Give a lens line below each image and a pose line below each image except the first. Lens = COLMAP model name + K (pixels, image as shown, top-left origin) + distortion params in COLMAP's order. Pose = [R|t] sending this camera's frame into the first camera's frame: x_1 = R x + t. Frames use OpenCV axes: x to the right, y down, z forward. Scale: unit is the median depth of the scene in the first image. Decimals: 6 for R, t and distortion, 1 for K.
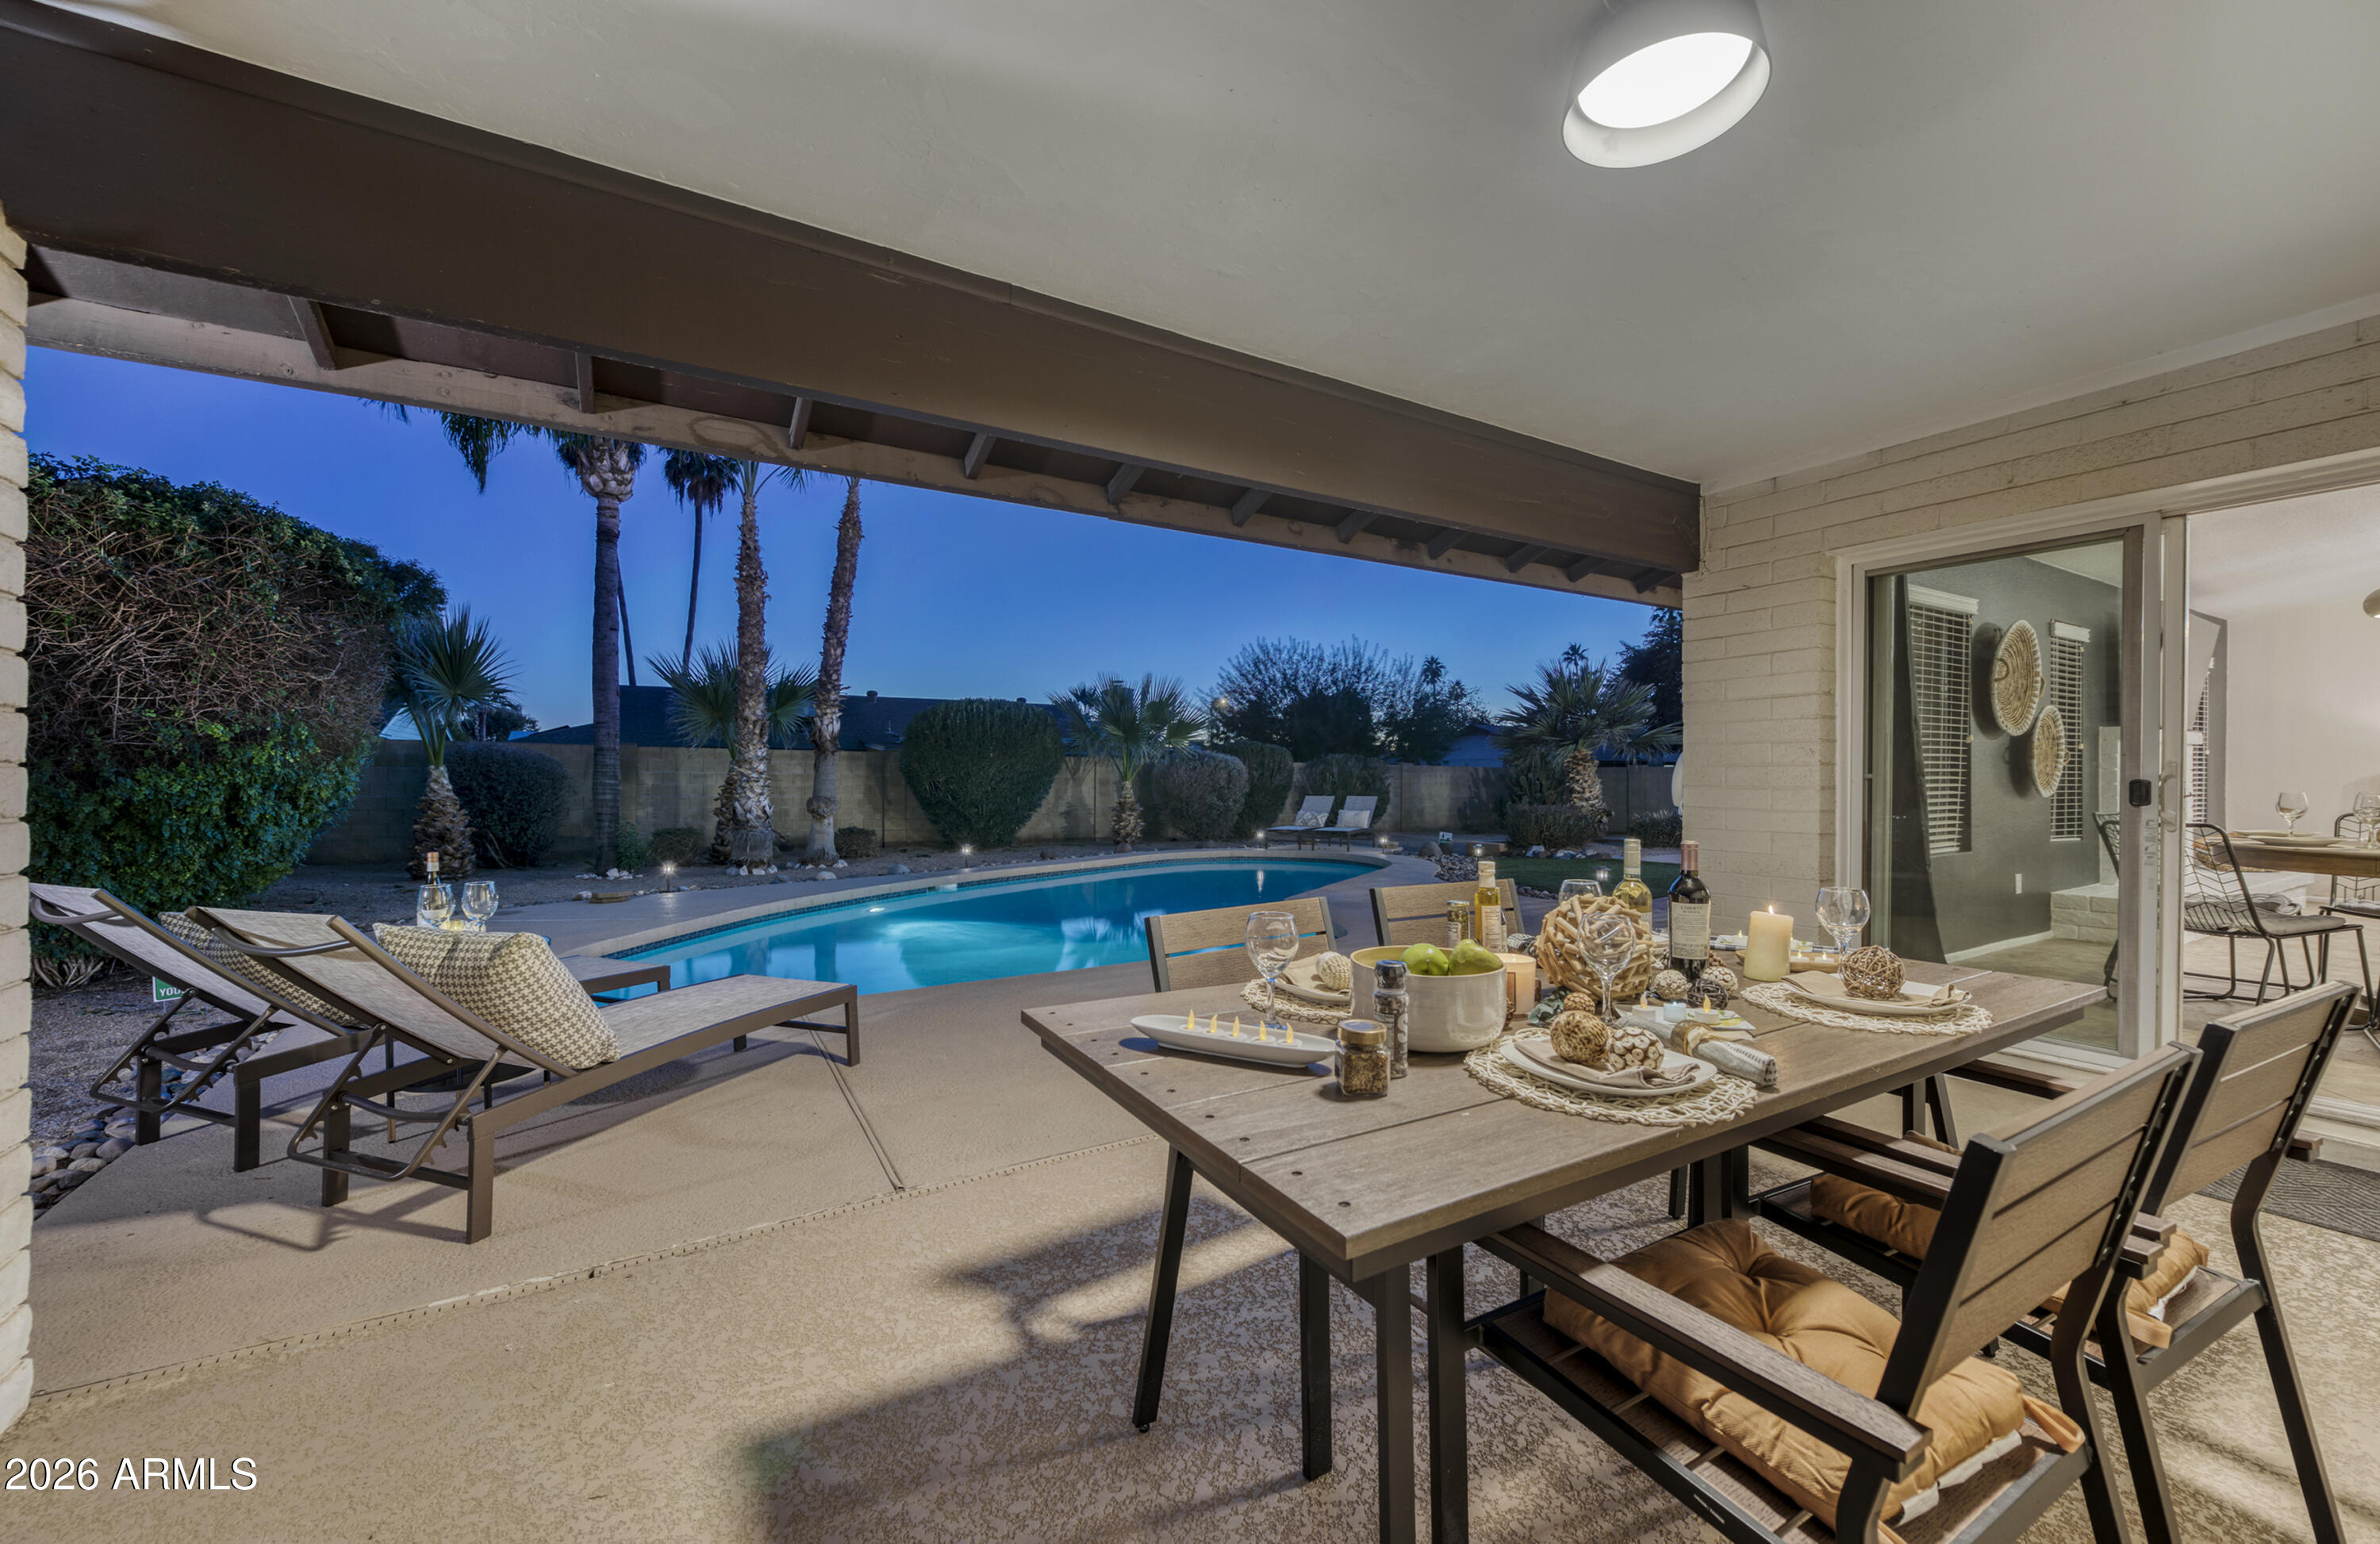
lens RADIAL K [[915.7, 0, 1175.5], [0, 915.7, 778.7], [0, 0, 1]] dist [-0.000999, -0.000650]
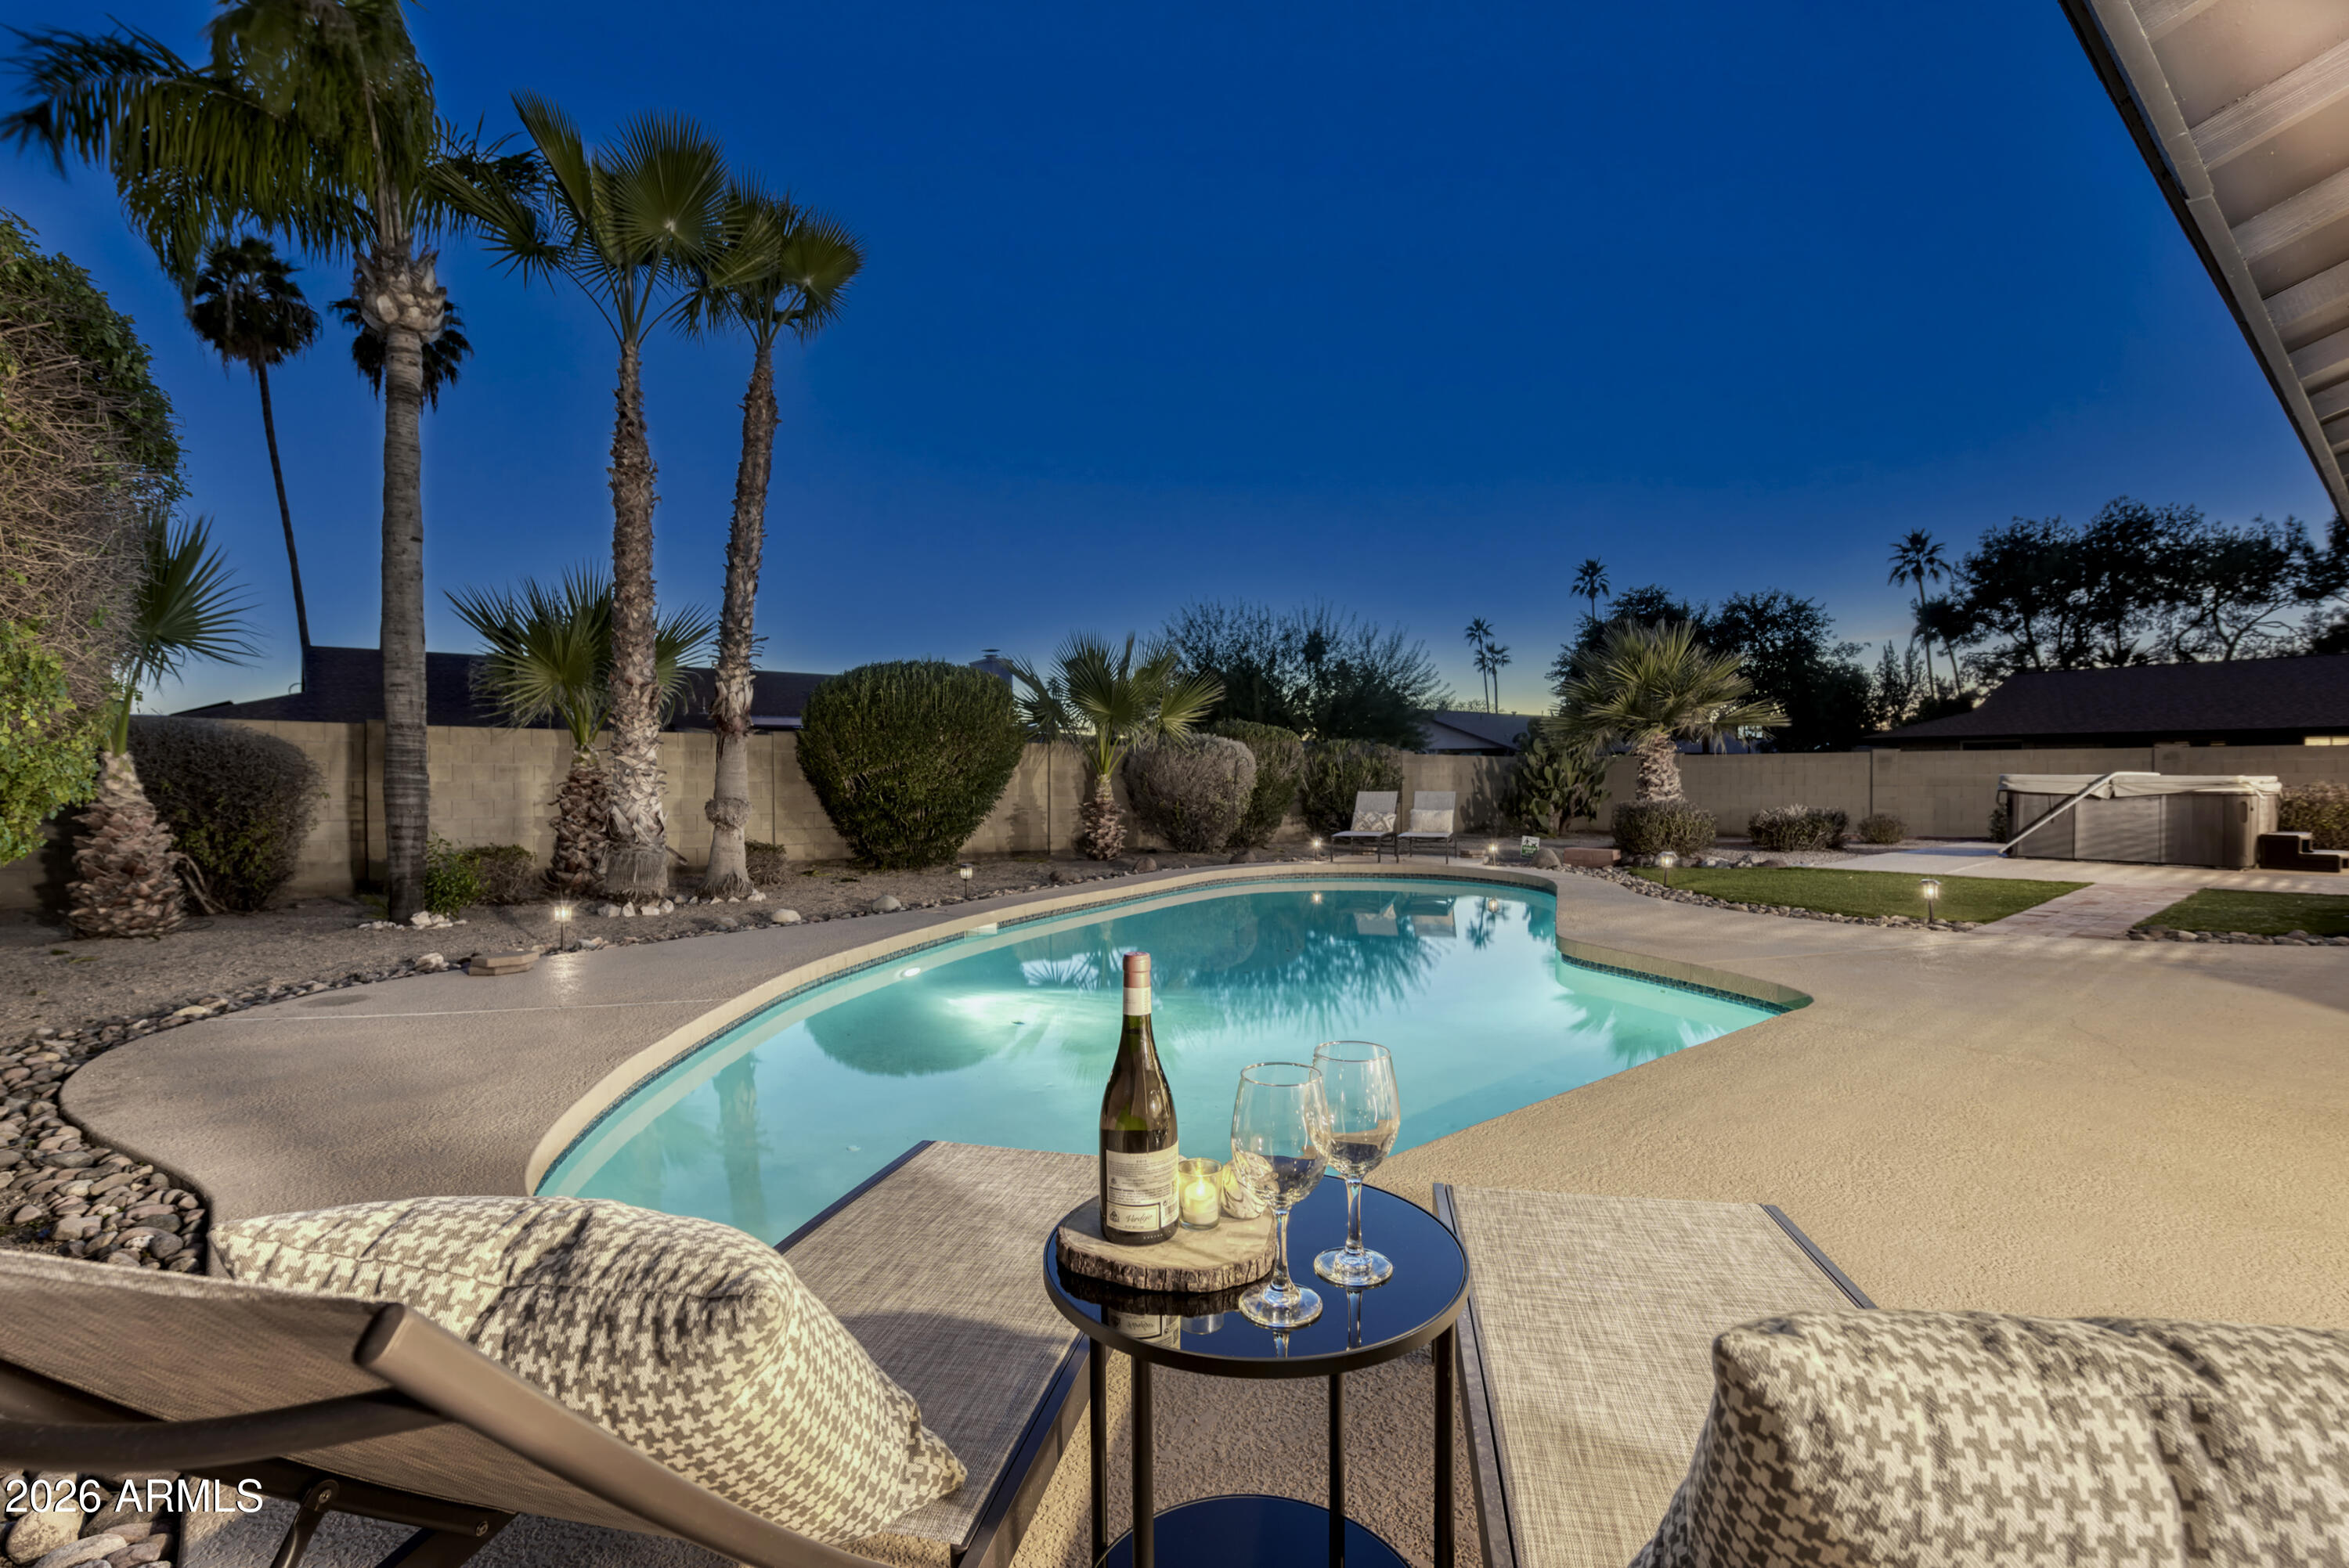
lens RADIAL K [[1105.2, 0, 1184.9], [0, 1105.2, 776.8], [0, 0, 1]] dist [0.006015, -0.004481]
pose [[0.987734, -0.005624, 0.156045, -0.177247], [0.005293, 0.999983, 0.002537, 0.003656], [-0.156056, -0.001680, 0.987747, 0.128983]]
